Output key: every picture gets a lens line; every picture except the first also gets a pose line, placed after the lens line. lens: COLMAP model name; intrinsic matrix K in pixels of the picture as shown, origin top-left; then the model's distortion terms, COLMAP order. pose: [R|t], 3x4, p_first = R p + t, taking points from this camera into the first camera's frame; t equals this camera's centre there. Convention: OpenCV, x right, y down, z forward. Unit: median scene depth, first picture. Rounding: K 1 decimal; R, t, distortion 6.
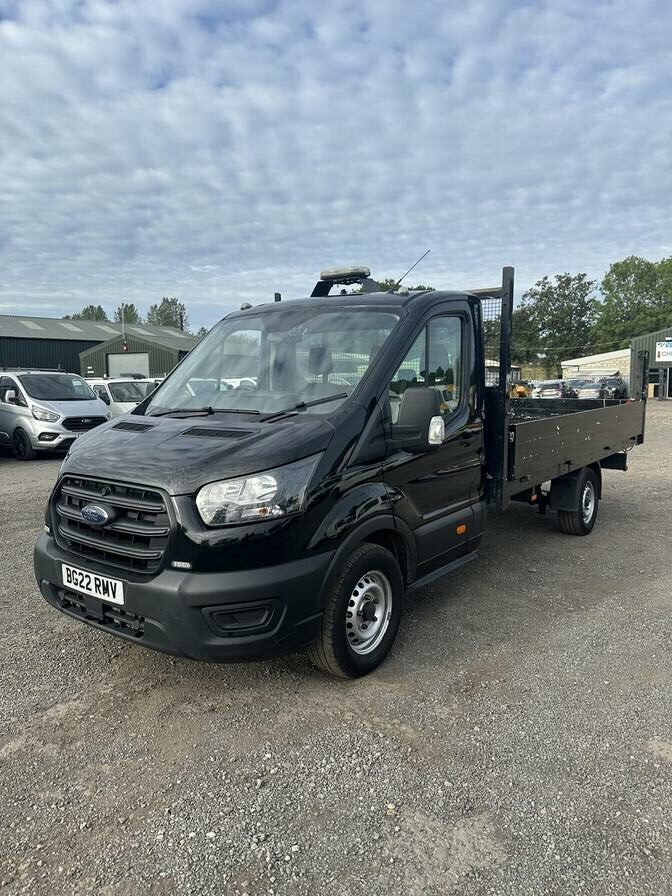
lens RADIAL K [[642.6, 0, 336.0], [0, 642.6, 448.0], [0, 0, 1]] dist [-0.003765, -0.000780]
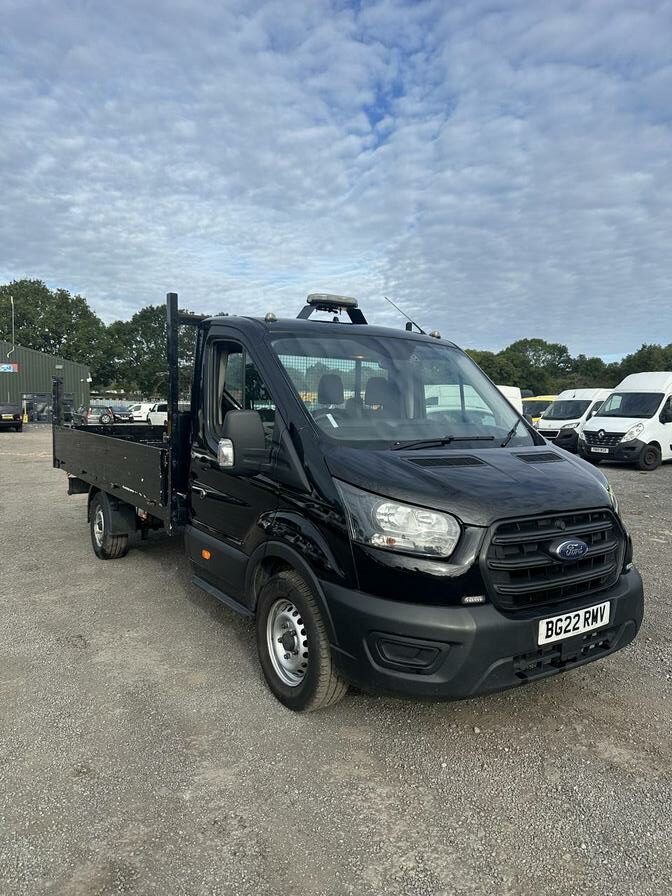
lens RADIAL K [[642.6, 0, 336.0], [0, 642.6, 448.0], [0, 0, 1]] dist [-0.003765, -0.000780]
pose [[0.317410, -0.056199, 0.946622, -1.356977], [0.084412, 0.995954, 0.030824, -0.105484], [-0.944524, 0.070122, 0.320870, 0.989846]]
